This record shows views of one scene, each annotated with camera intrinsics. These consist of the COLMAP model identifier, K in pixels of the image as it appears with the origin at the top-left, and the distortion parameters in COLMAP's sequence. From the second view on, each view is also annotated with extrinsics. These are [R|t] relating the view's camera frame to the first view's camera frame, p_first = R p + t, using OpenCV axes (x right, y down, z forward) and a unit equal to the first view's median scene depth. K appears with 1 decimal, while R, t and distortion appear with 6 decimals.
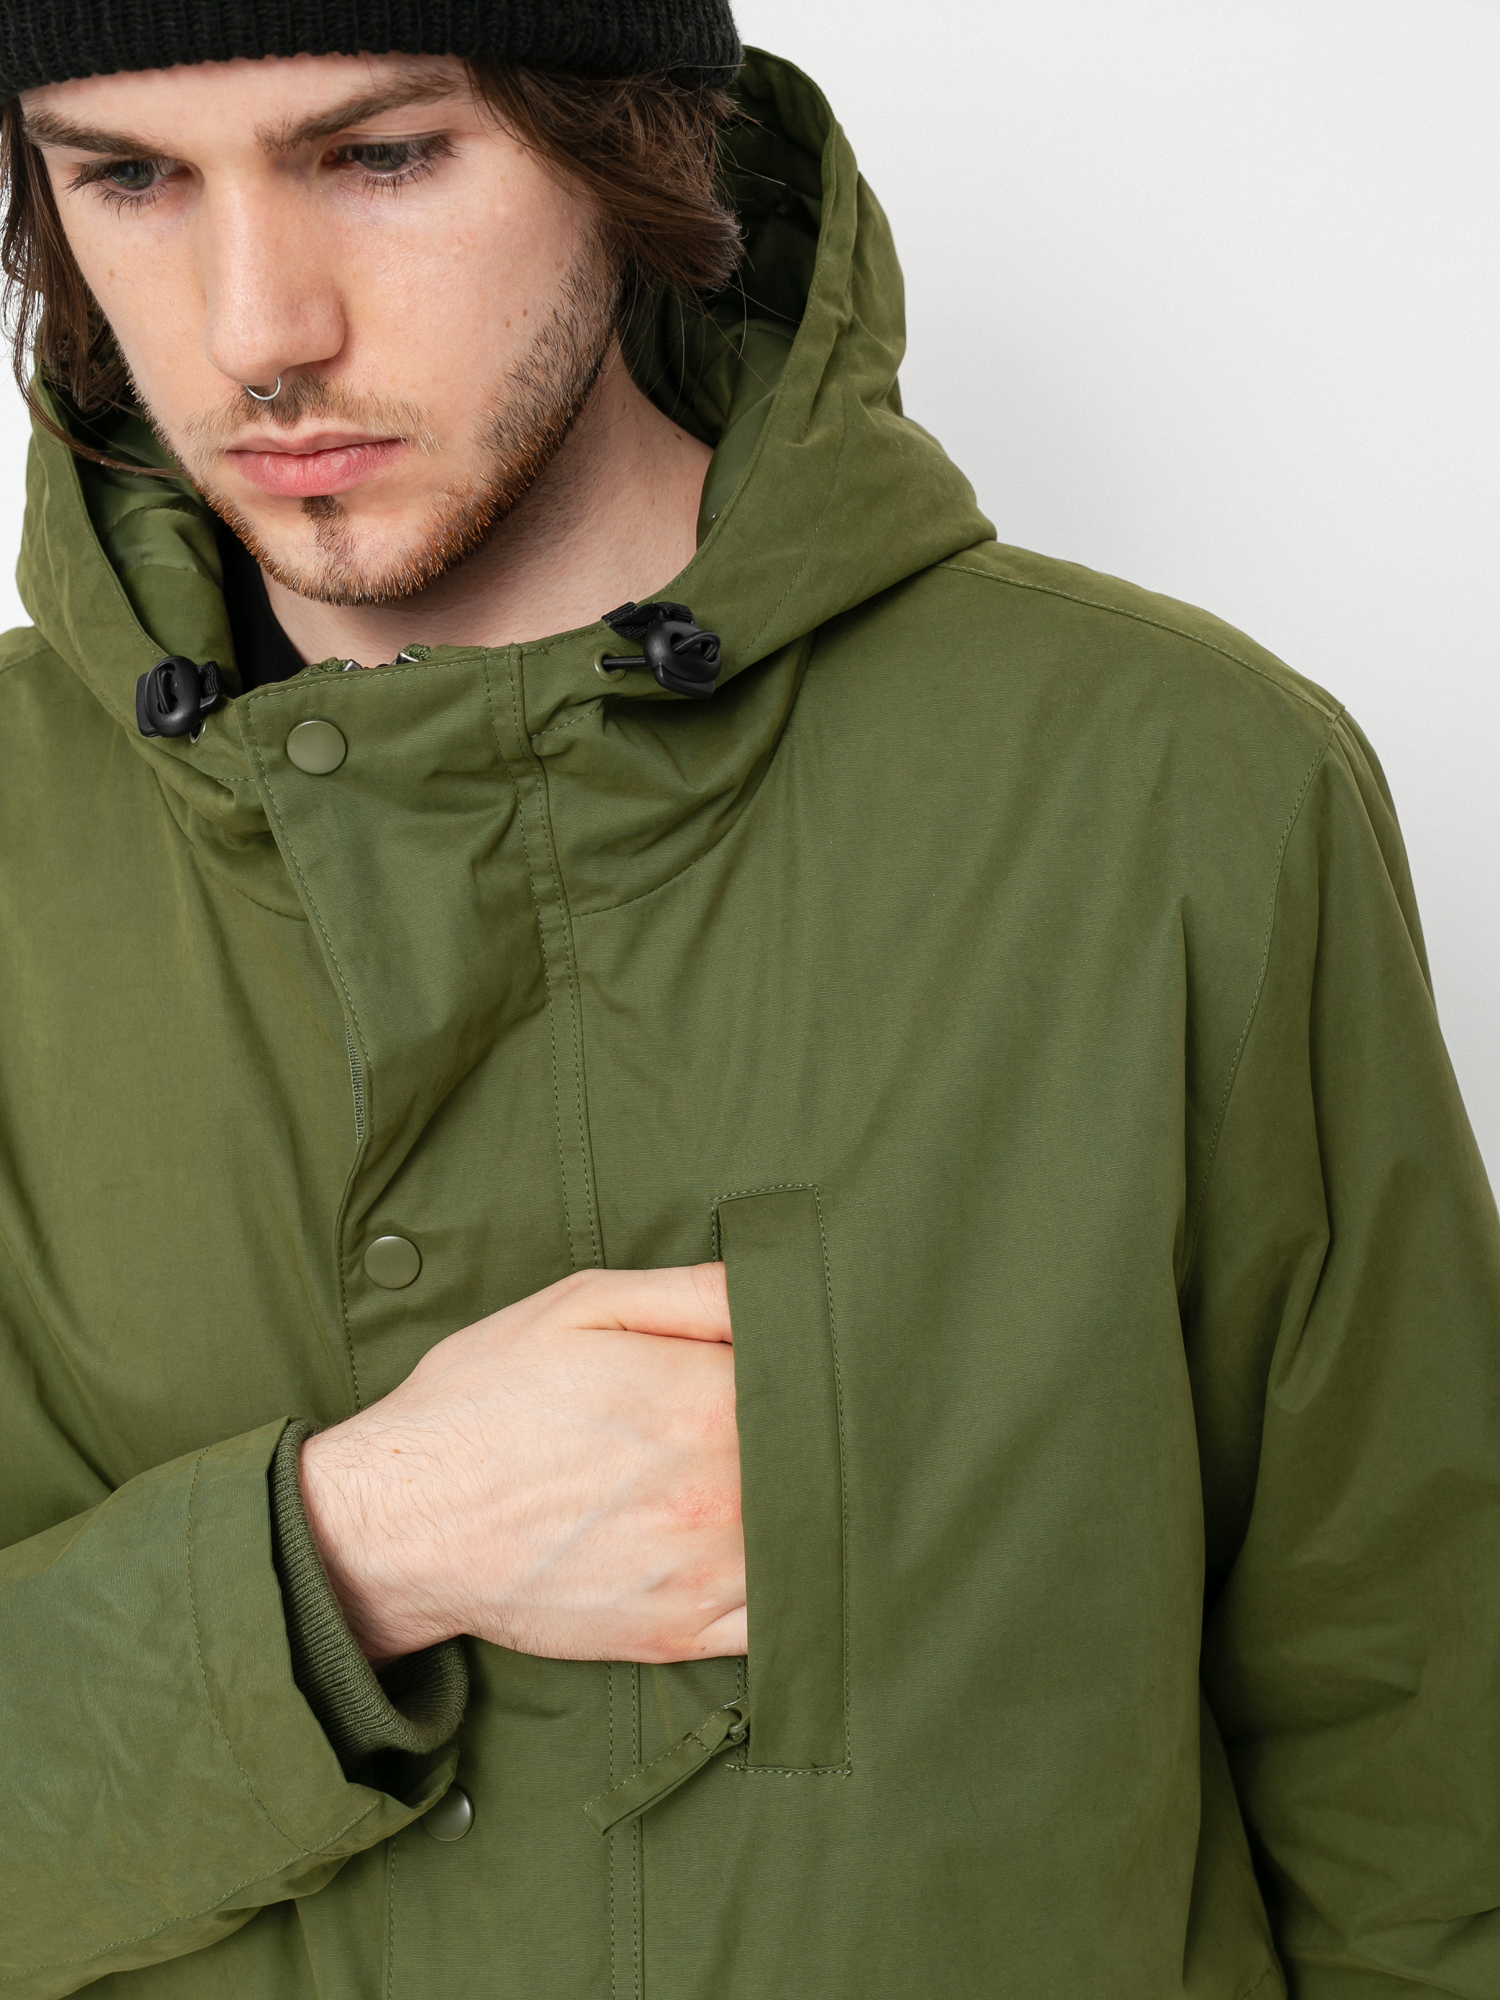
lens RADIAL K [[3095.4, 0, 752.3], [0, 3095.4, 987.0], [0, 0, 1]] dist [0.018206, 0.000000]
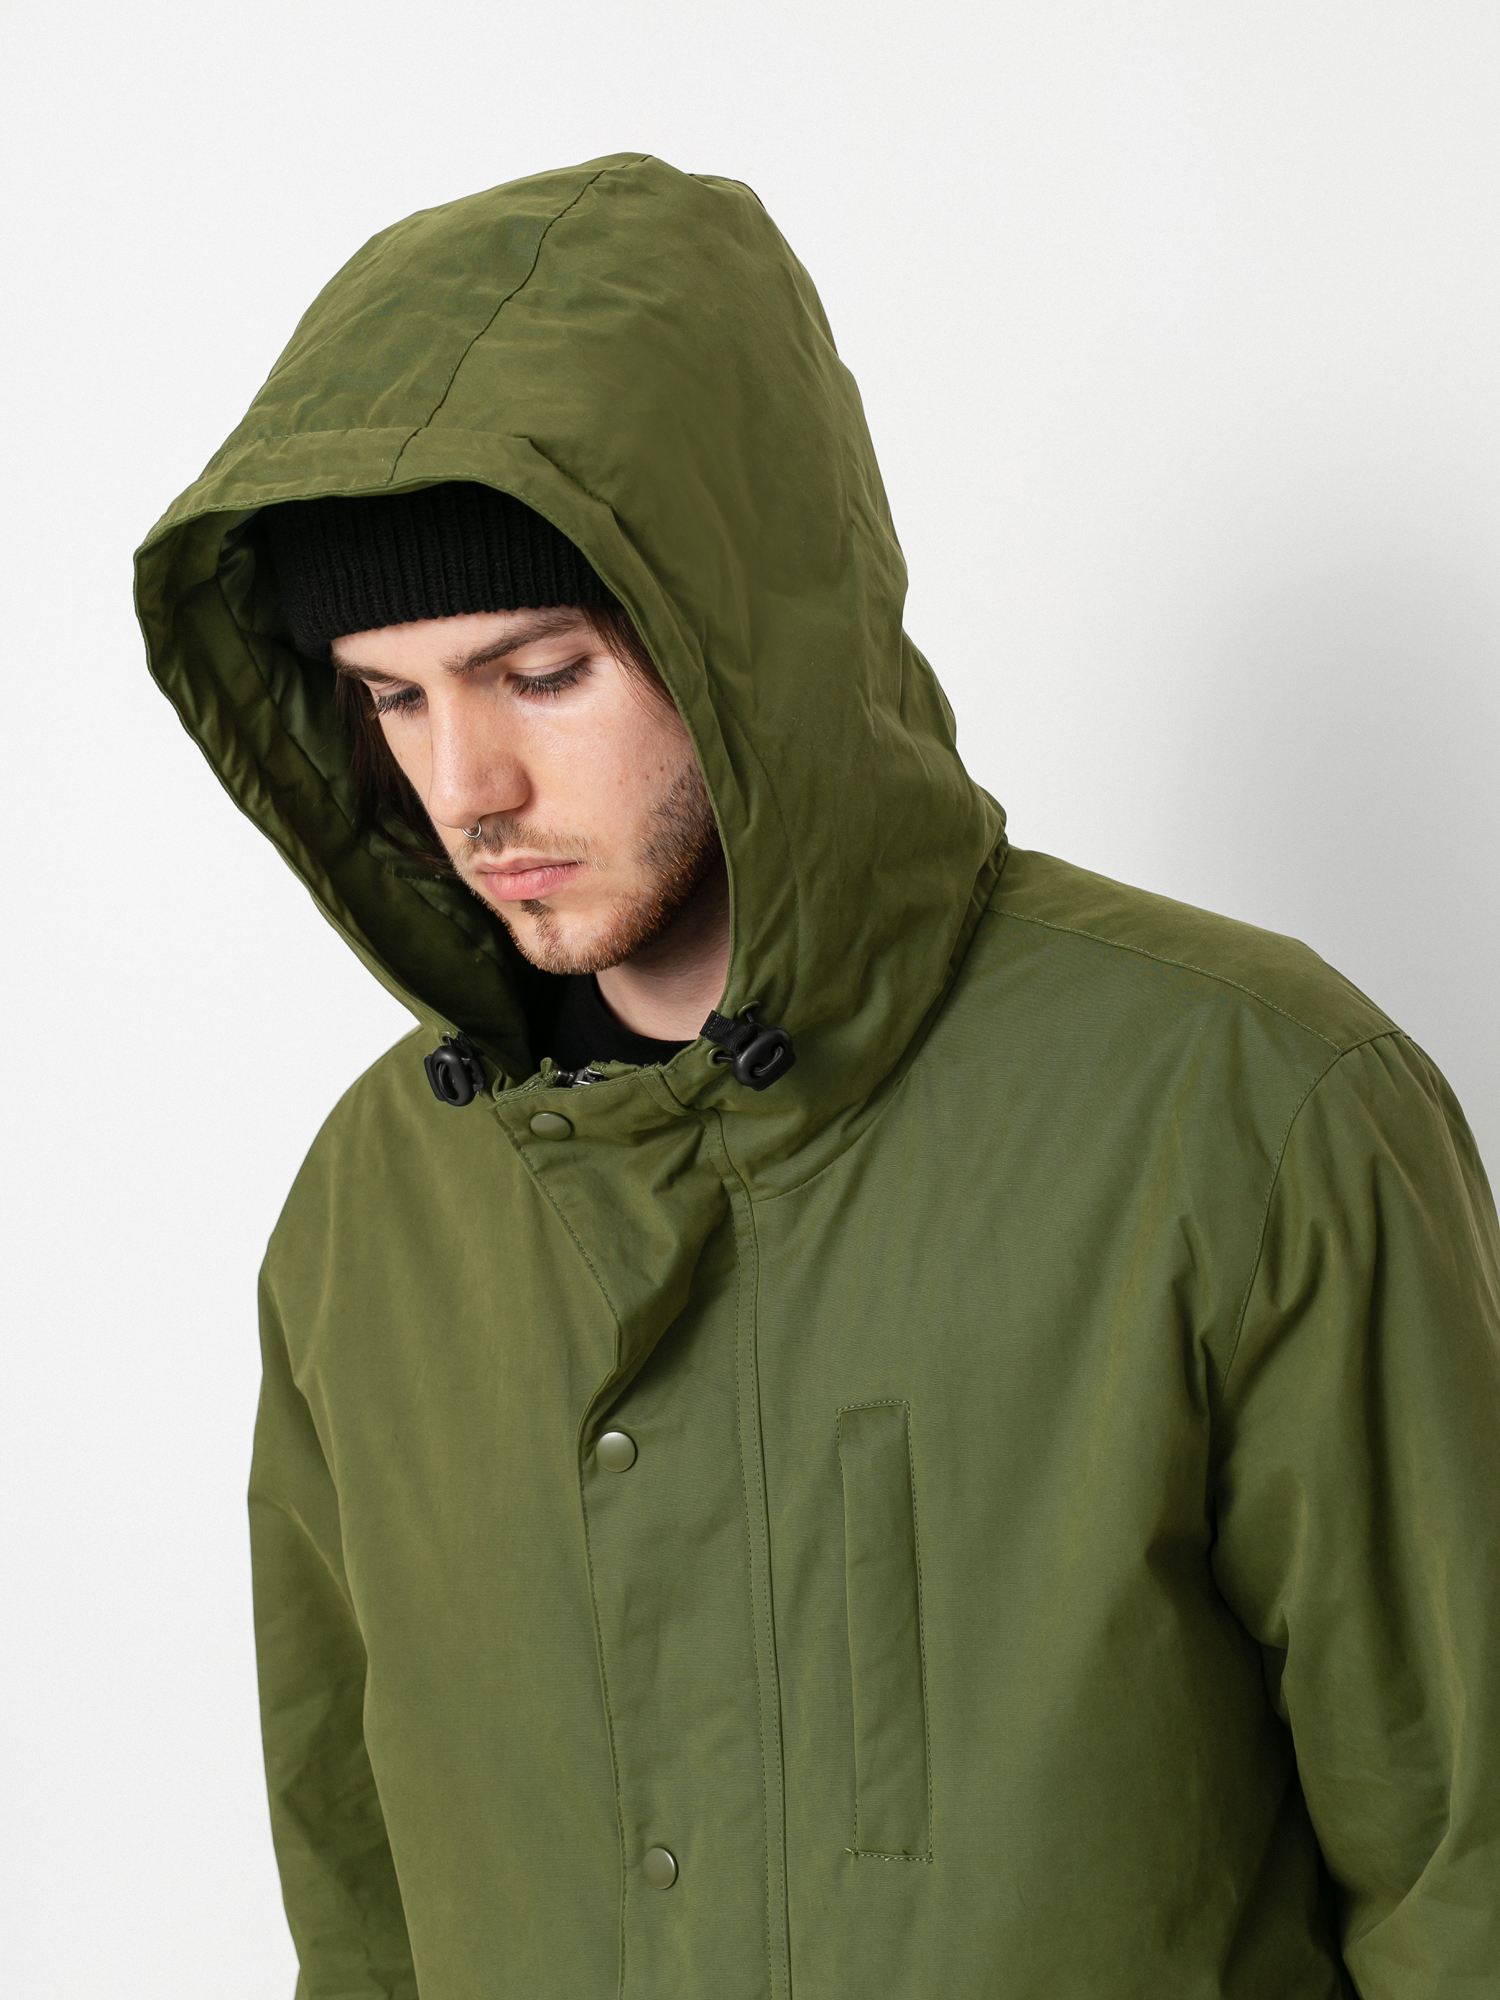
lens RADIAL K [[3095.4, 0, 746.9], [0, 3095.4, 1007.9], [0, 0, 1]] dist [0.018206, 0.000000]
pose [[0.937045, -0.019294, -0.348675, 0.458979], [-0.020358, 0.993756, -0.109702, 0.046730], [0.348614, 0.109894, 0.930801, -0.299110]]
